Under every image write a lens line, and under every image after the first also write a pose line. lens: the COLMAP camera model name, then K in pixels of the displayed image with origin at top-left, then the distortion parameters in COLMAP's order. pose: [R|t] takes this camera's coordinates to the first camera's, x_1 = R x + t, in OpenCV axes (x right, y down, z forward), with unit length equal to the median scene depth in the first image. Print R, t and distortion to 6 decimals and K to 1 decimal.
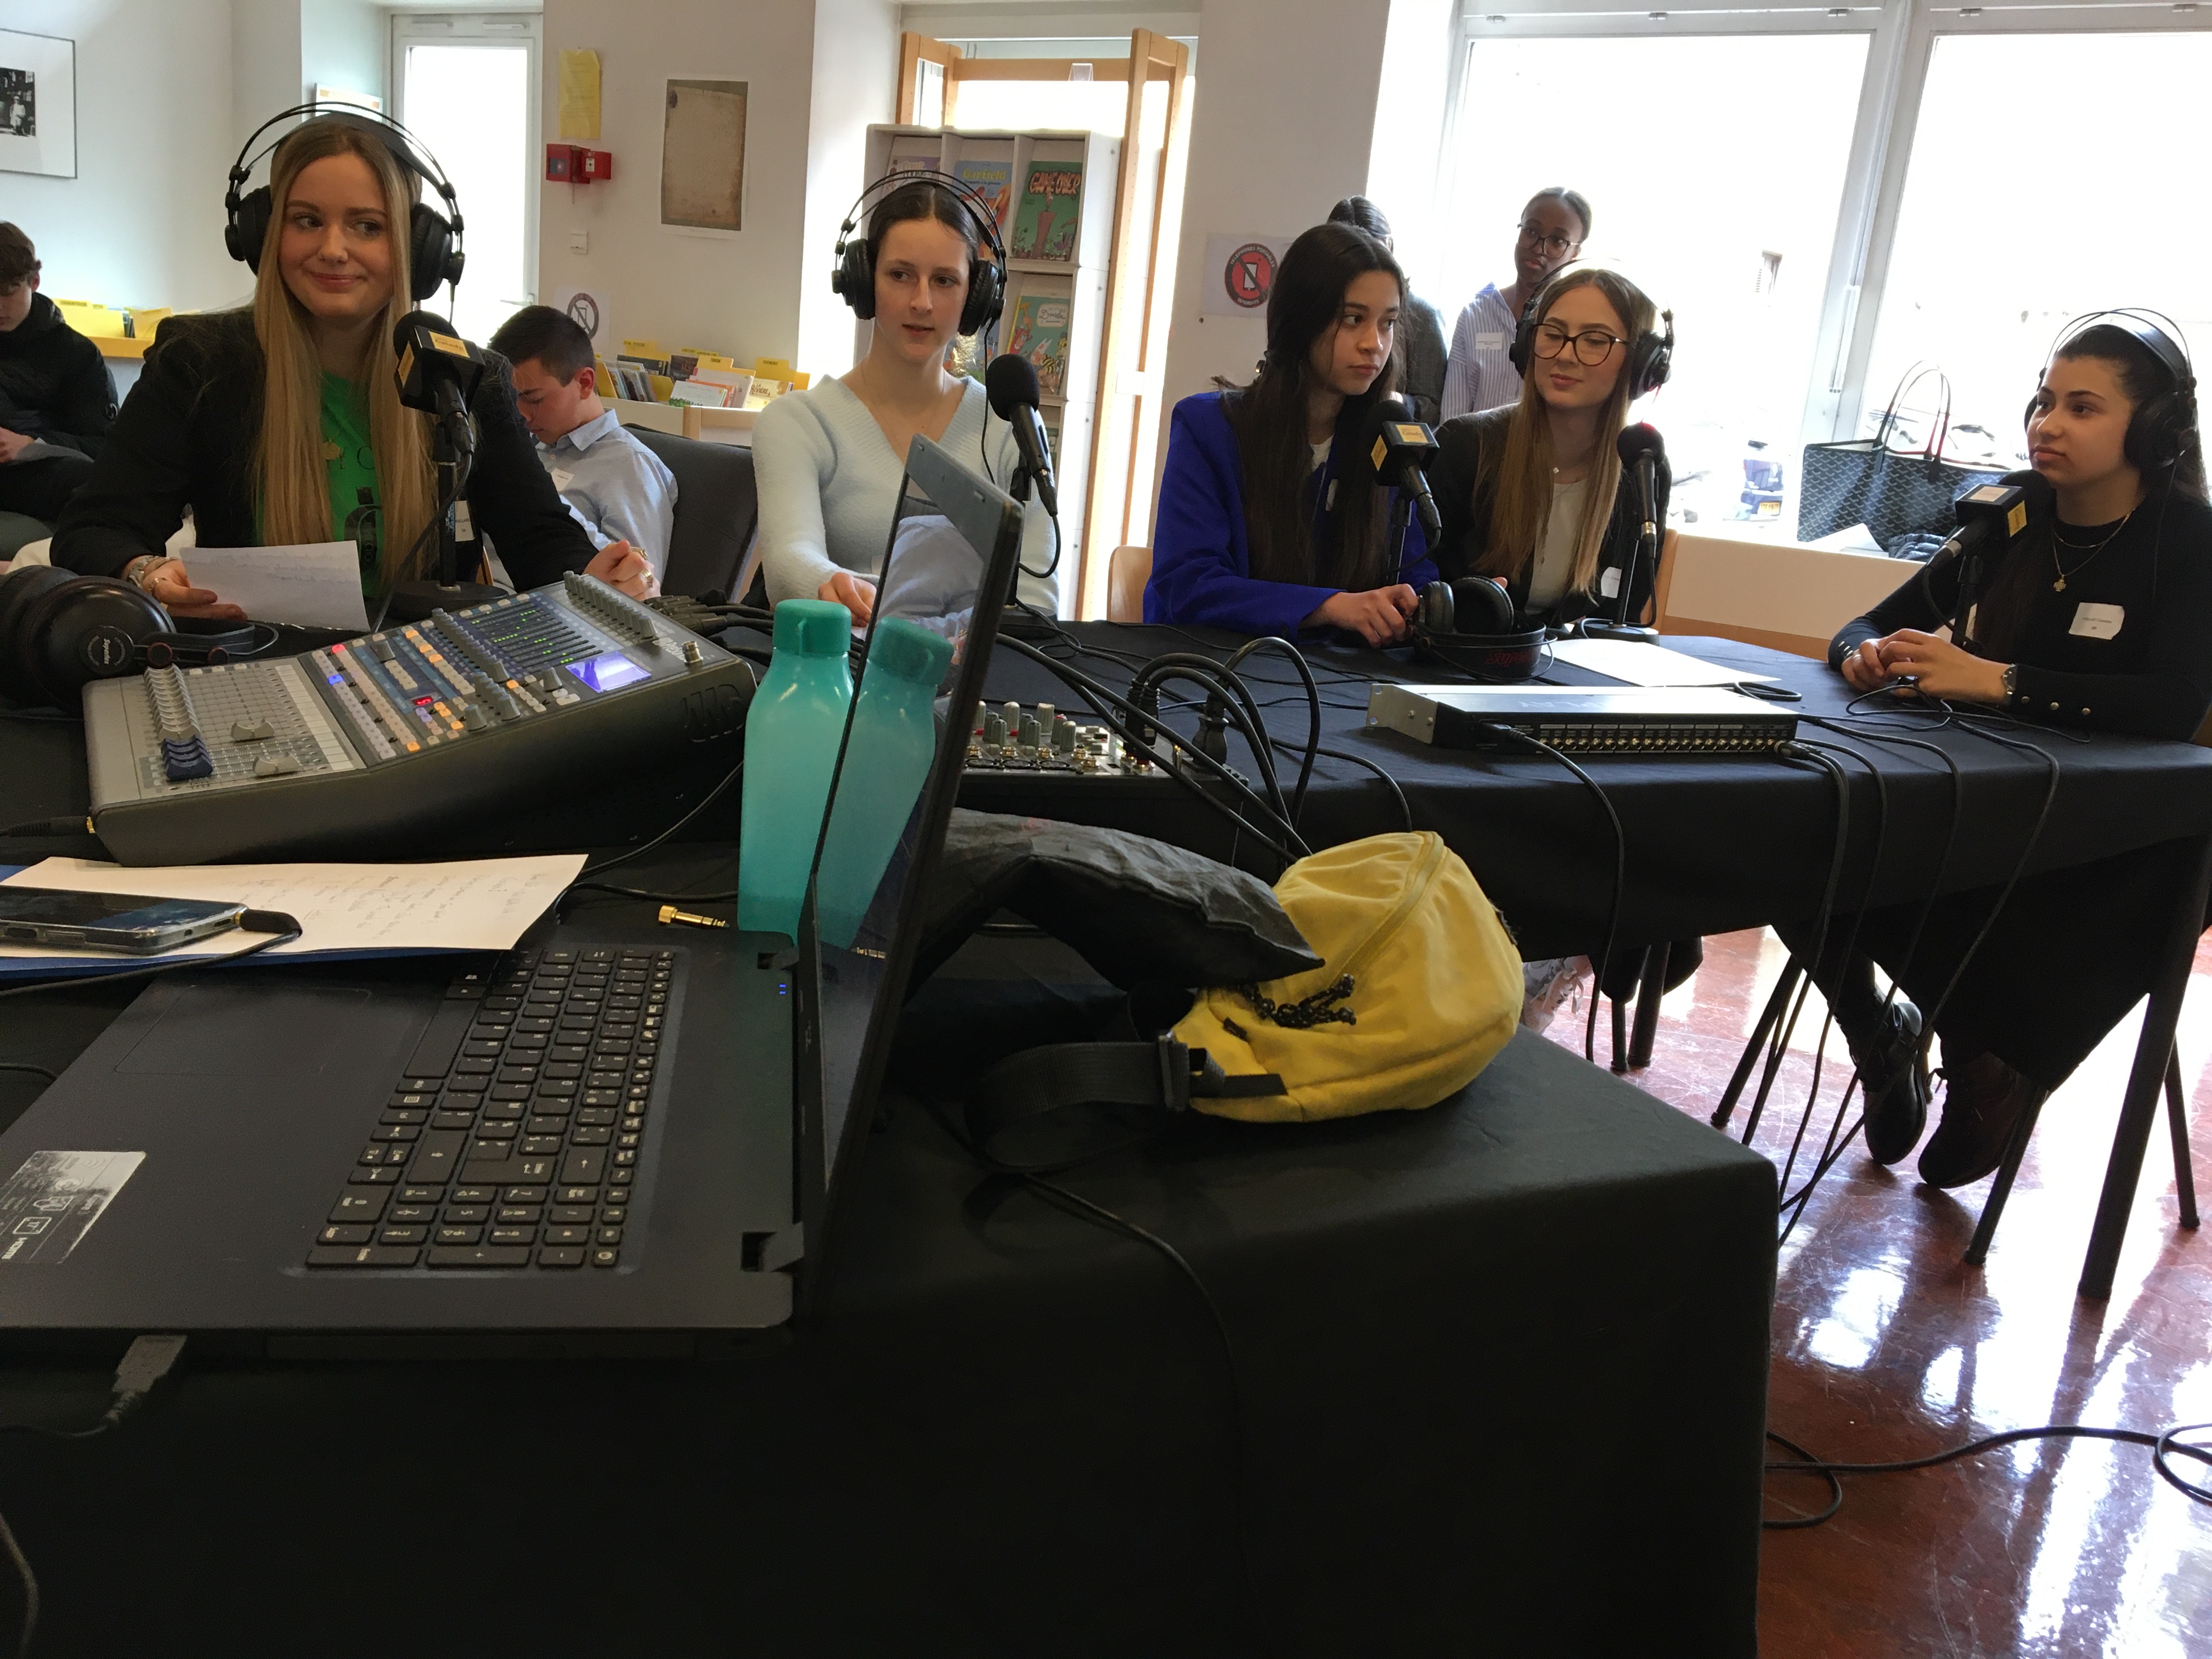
lens RADIAL K [[1871.8, 0, 1097.1], [0, 1871.8, 820.0], [0, 0, 1]] dist [0.080401, -0.112271]
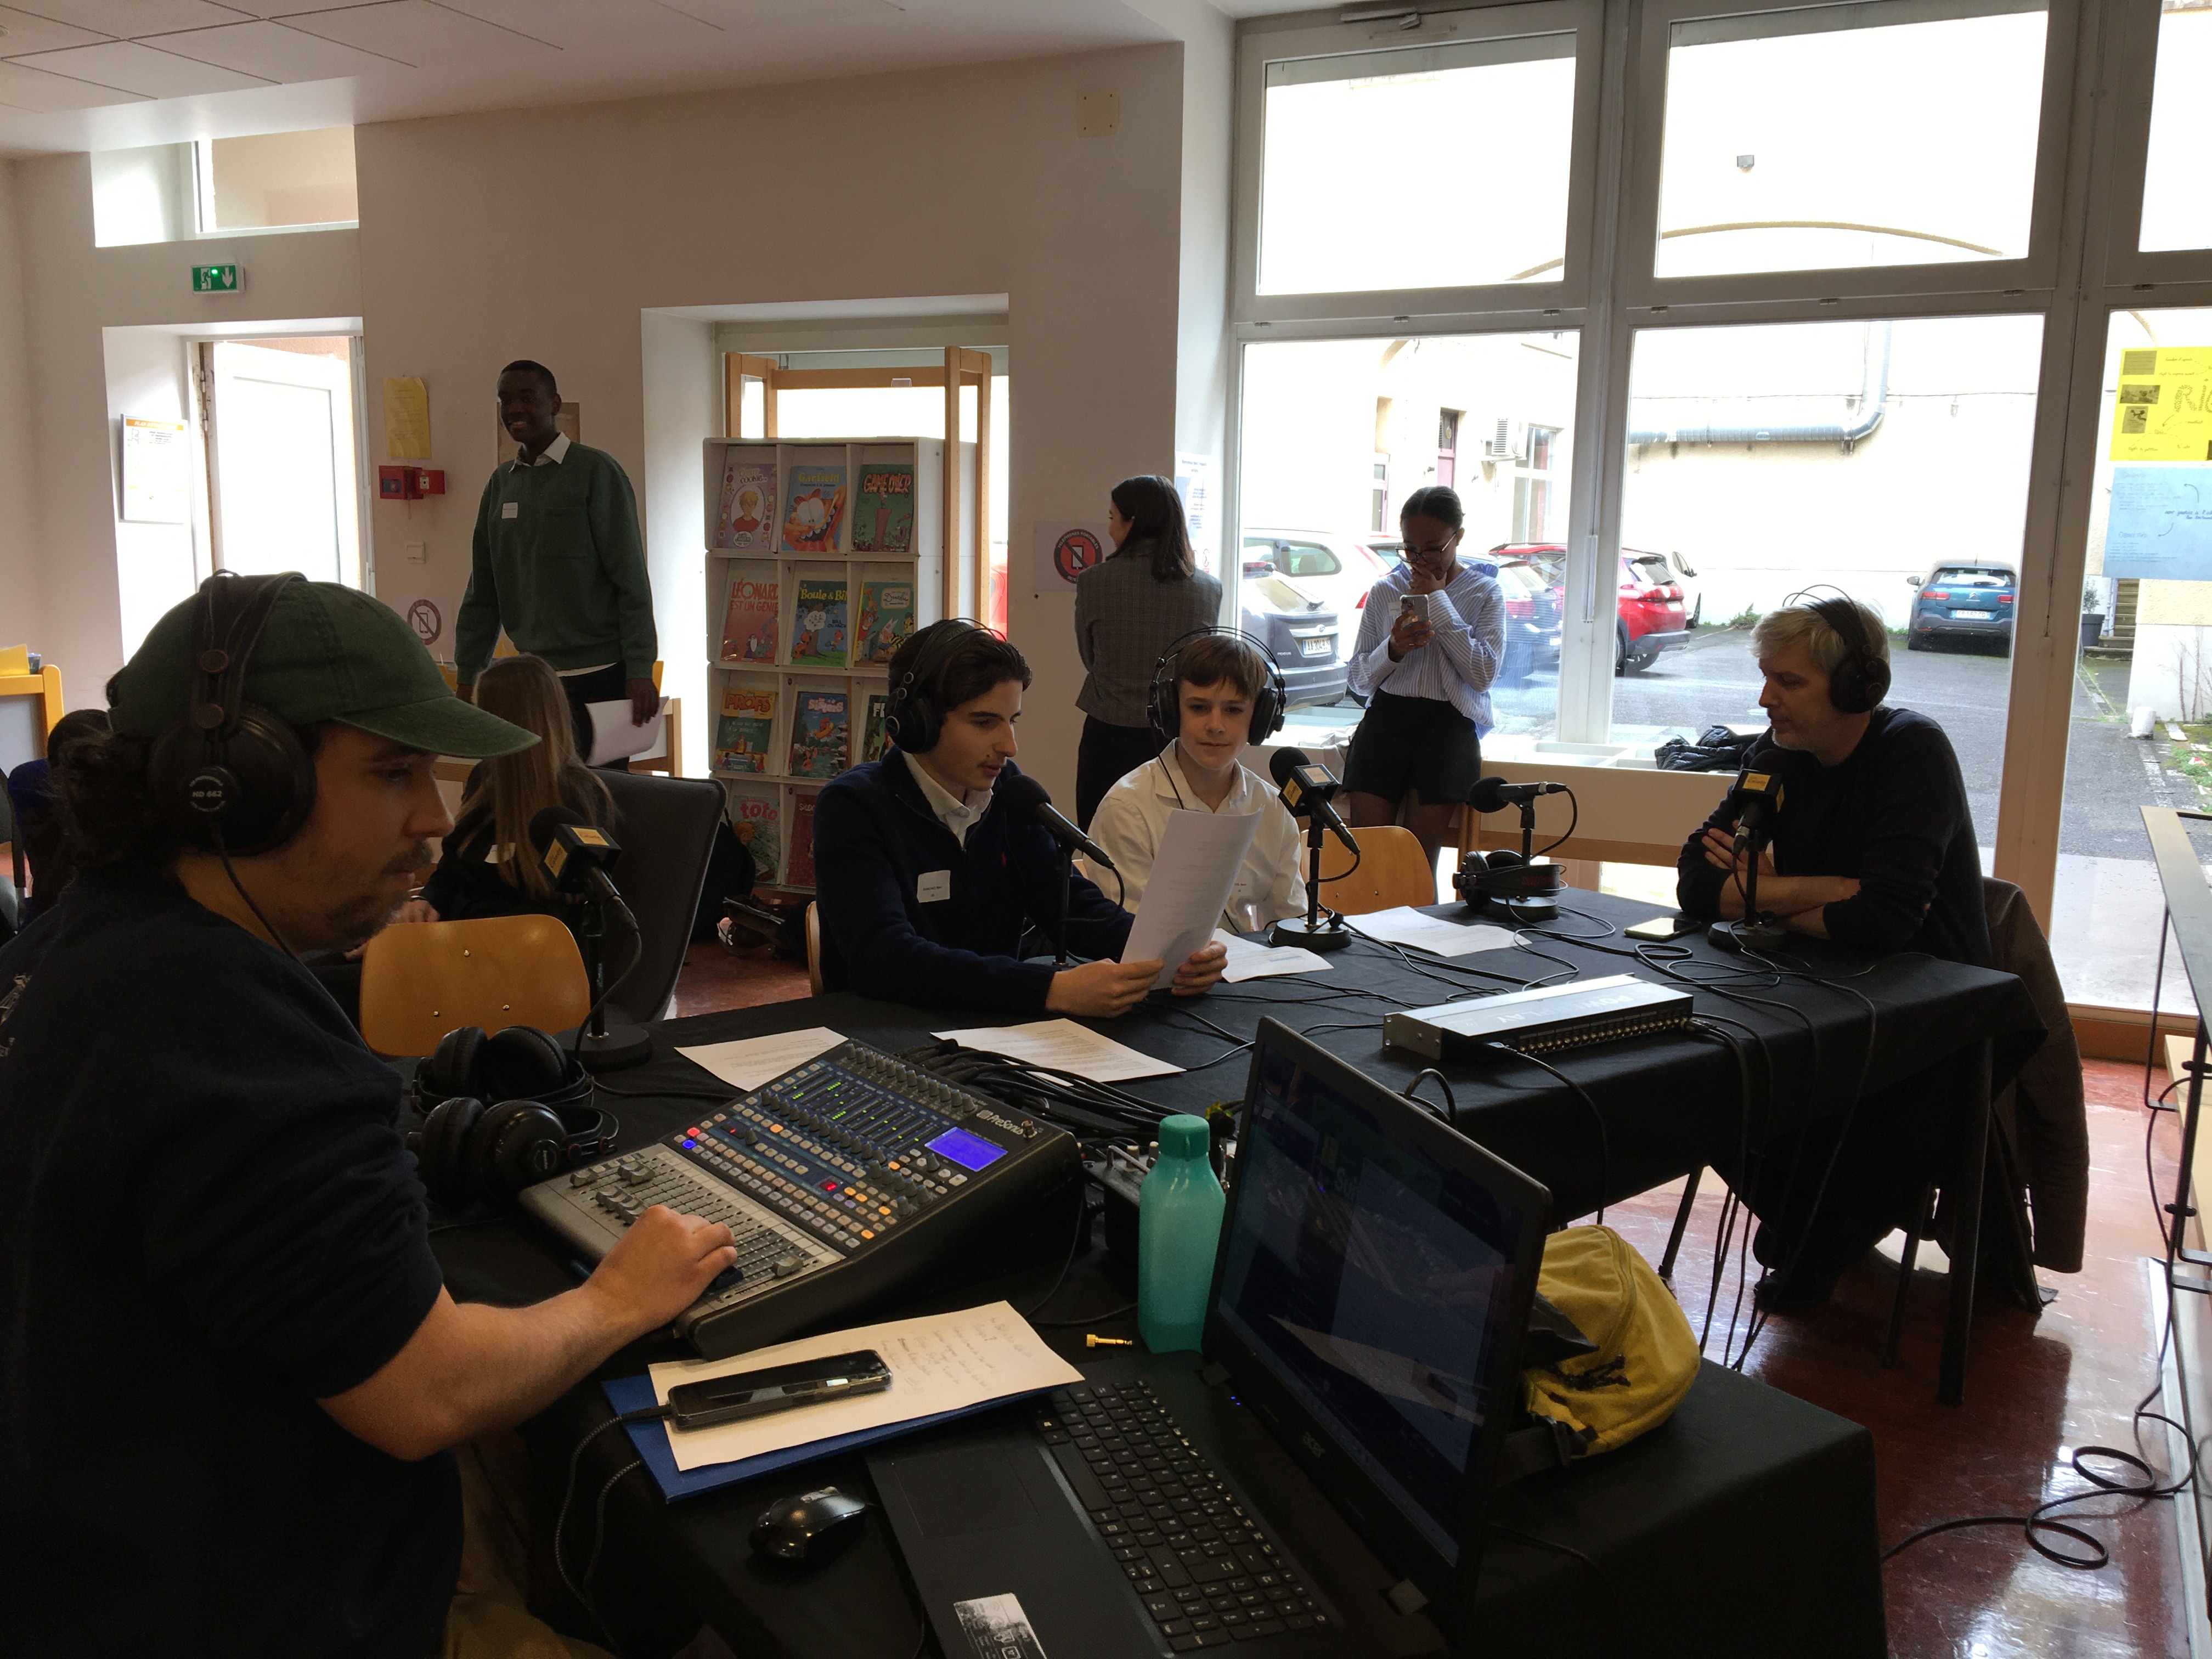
lens RADIAL K [[1871.8, 0, 1097.1], [0, 1871.8, 820.0], [0, 0, 1]] dist [0.080401, -0.112271]
pose [[0.984895, -0.101919, 0.139981, -0.079727], [0.112804, 0.990995, -0.072141, -0.049881], [-0.131368, 0.086841, 0.987523, -0.096078]]
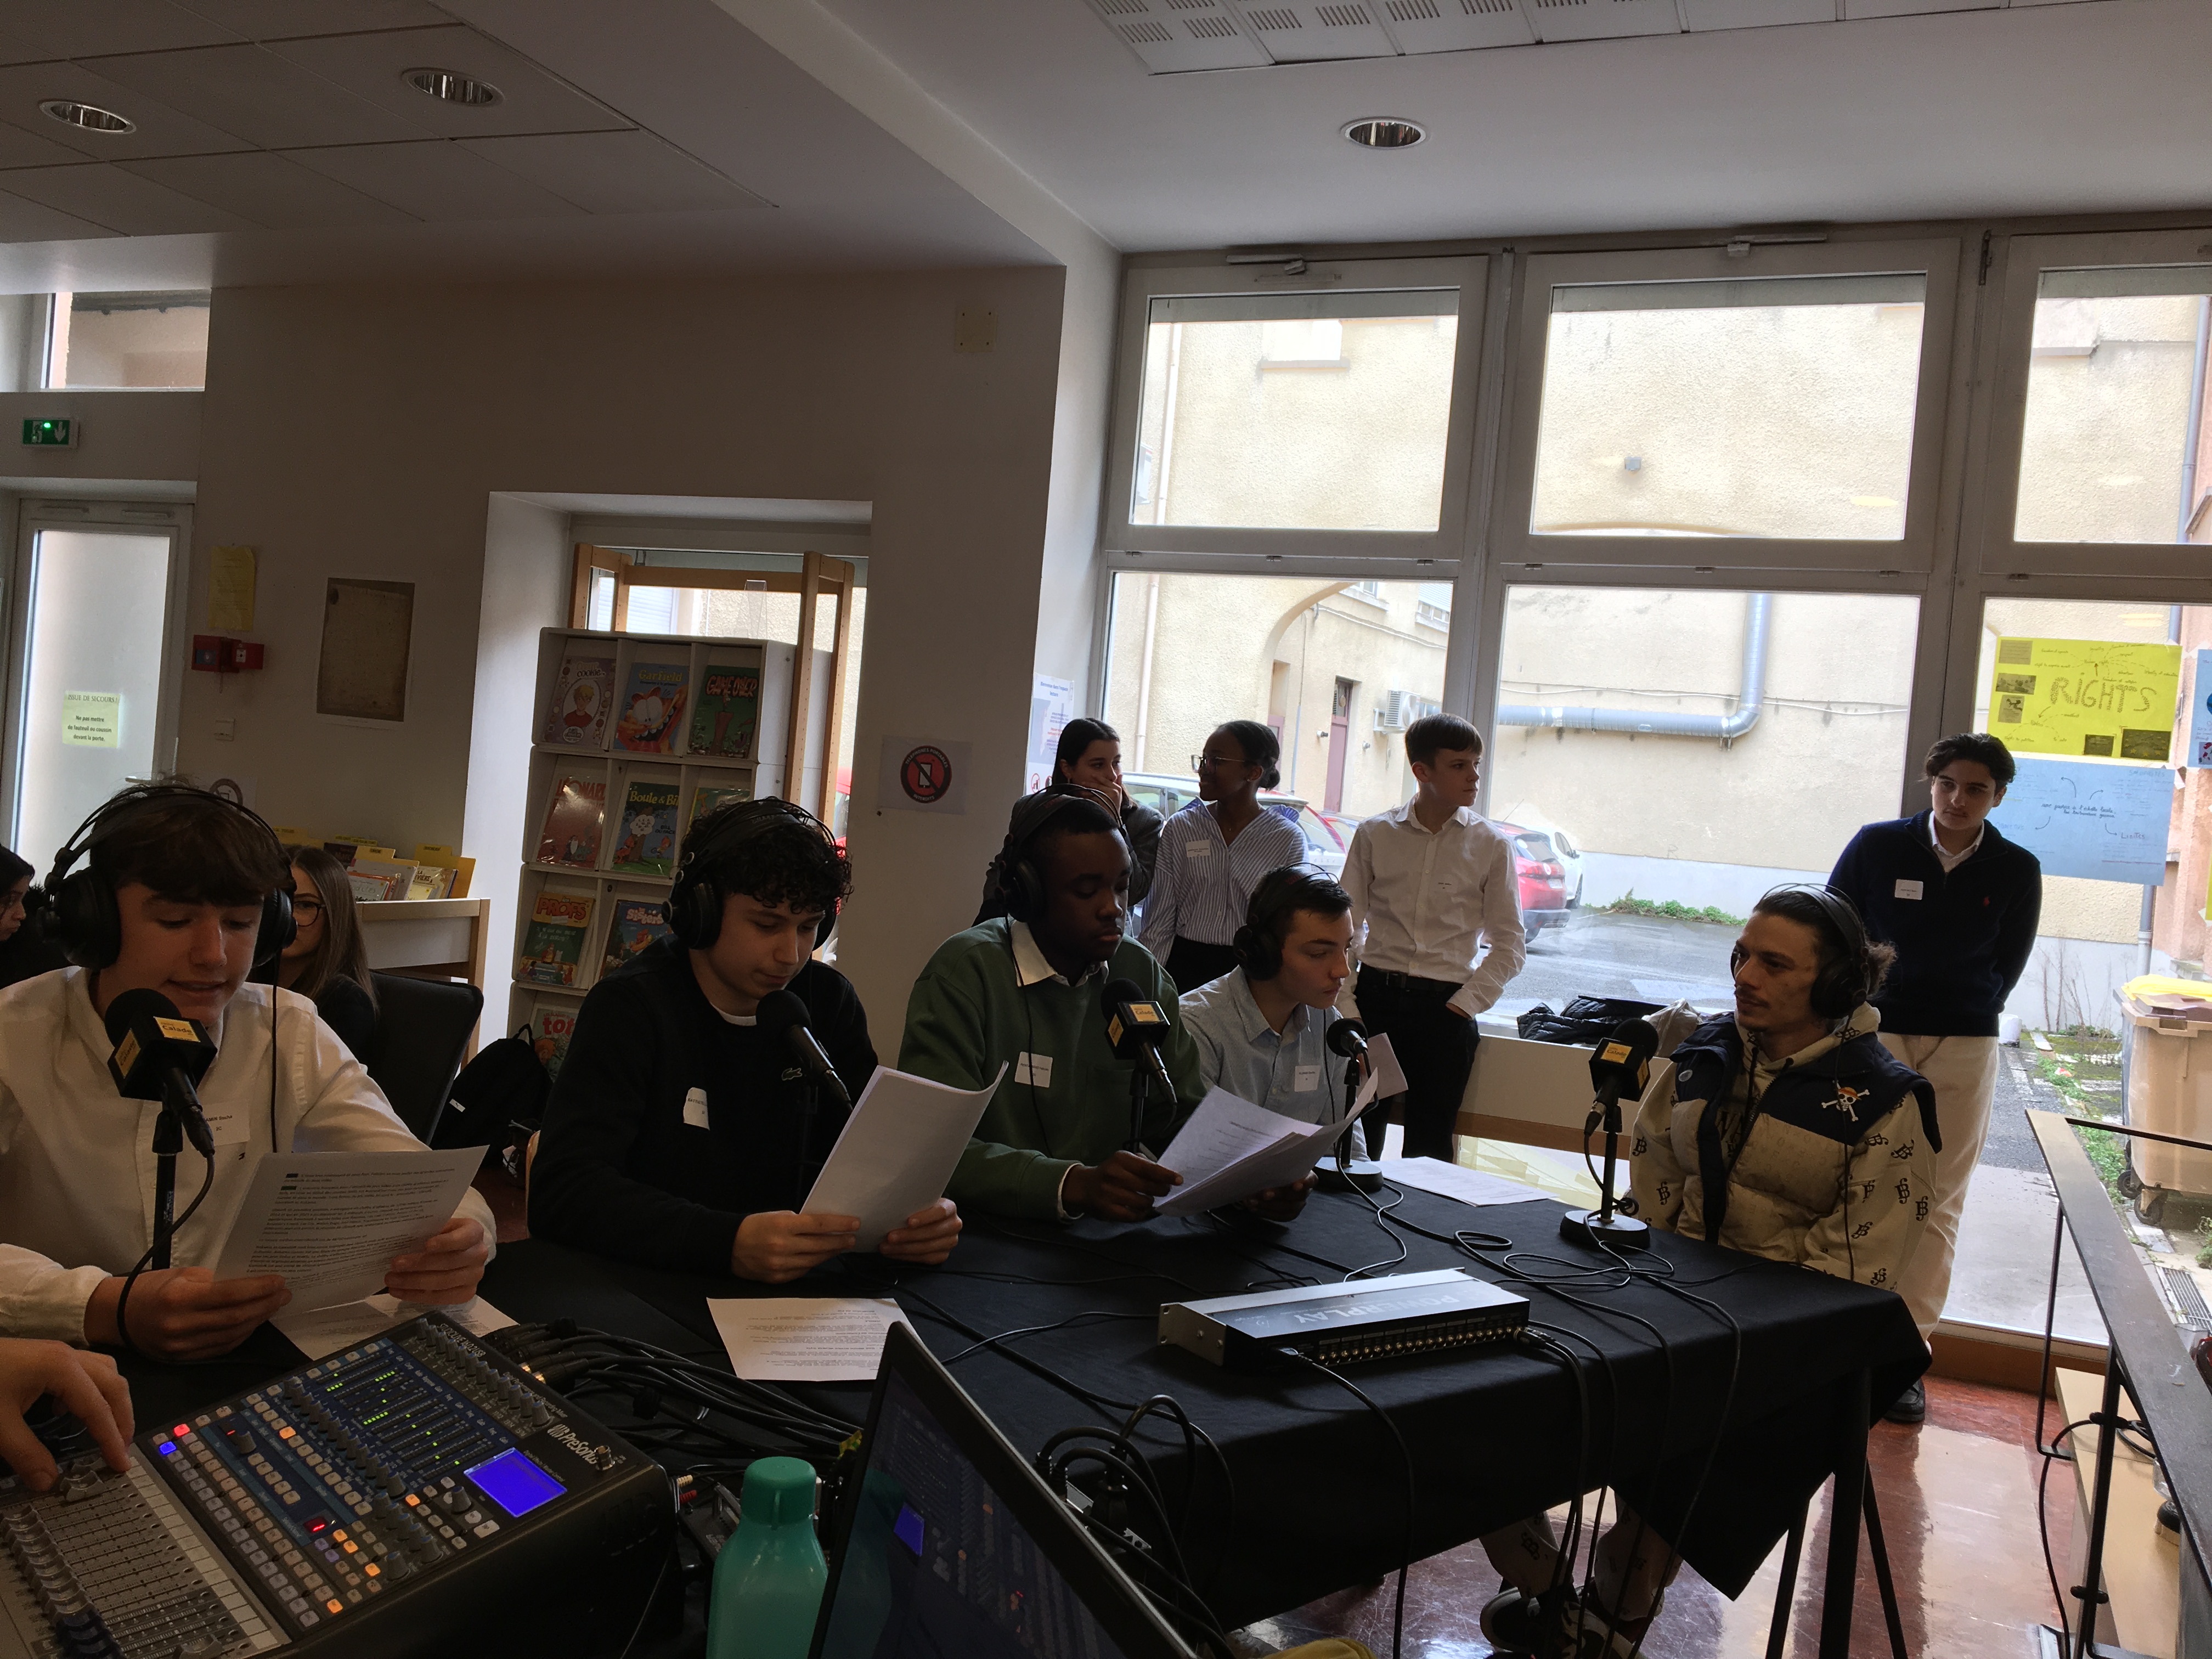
lens RADIAL K [[1860.9, 0, 1101.8], [0, 1860.9, 810.8], [0, 0, 1]] dist [0.101376, -0.167386]
pose [[0.978688, -0.015750, 0.204750, -0.036679], [0.057986, 0.977675, -0.201961, -0.049682], [-0.196998, 0.209530, 0.957752, -0.025611]]
